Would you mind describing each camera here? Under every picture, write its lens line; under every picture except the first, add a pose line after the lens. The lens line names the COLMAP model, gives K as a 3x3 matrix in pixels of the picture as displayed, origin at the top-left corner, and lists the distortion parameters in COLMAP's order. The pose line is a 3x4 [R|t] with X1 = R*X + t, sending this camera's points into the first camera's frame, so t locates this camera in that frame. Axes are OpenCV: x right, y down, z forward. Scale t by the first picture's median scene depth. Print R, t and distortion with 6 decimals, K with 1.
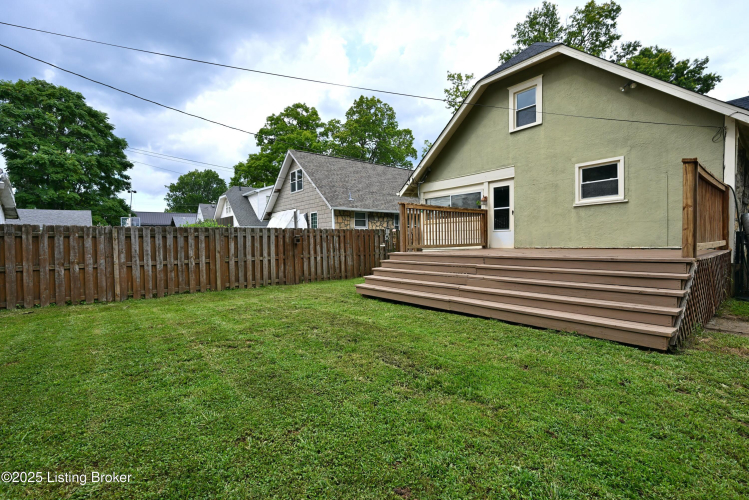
lens RADIAL K [[338.2, 0, 374.5], [0, 338.2, 250.0], [0, 0, 1]] dist [-0.000966, 0.000550]
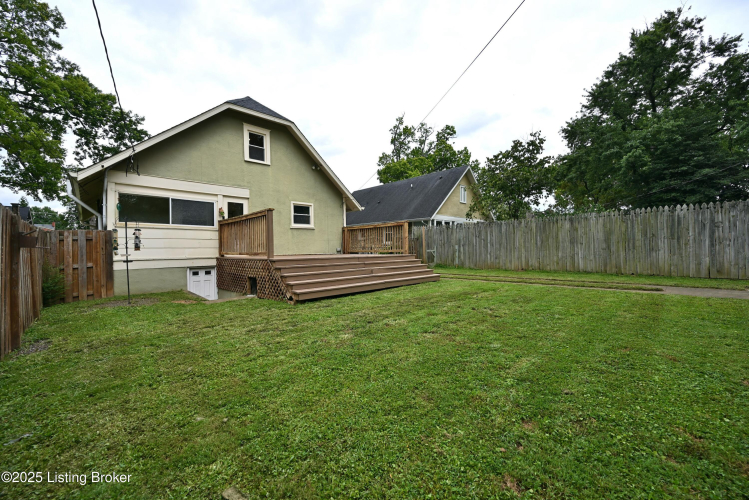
lens RADIAL K [[292.7, 0, 374.5], [0, 292.7, 250.0], [0, 0, 1]] dist [0.002723, 0.000381]
pose [[-0.090390, 0.017273, 0.995757, -0.335132], [0.037868, 0.999186, -0.013895, 0.002134], [-0.995186, 0.036451, -0.090970, 0.321642]]
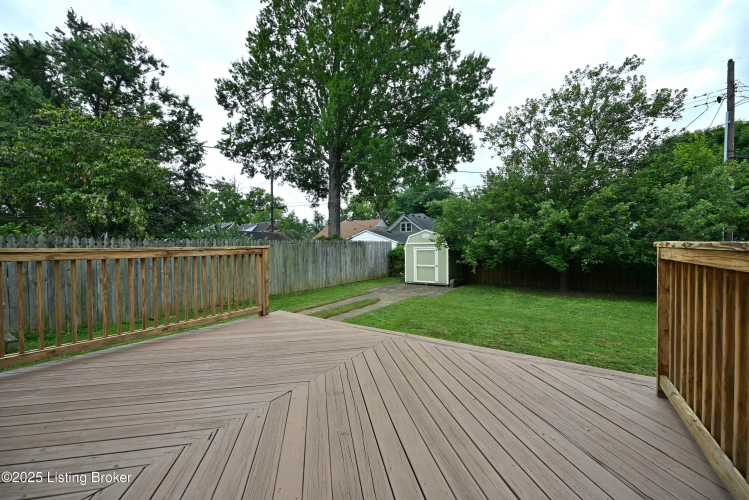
lens RADIAL K [[292.7, 0, 374.5], [0, 292.7, 250.0], [0, 0, 1]] dist [0.002723, 0.000381]
pose [[-0.954283, 0.030161, -0.297378, 0.180185], [0.018997, 0.999004, 0.040363, -0.062700], [0.298299, 0.032868, -0.953906, 0.492918]]
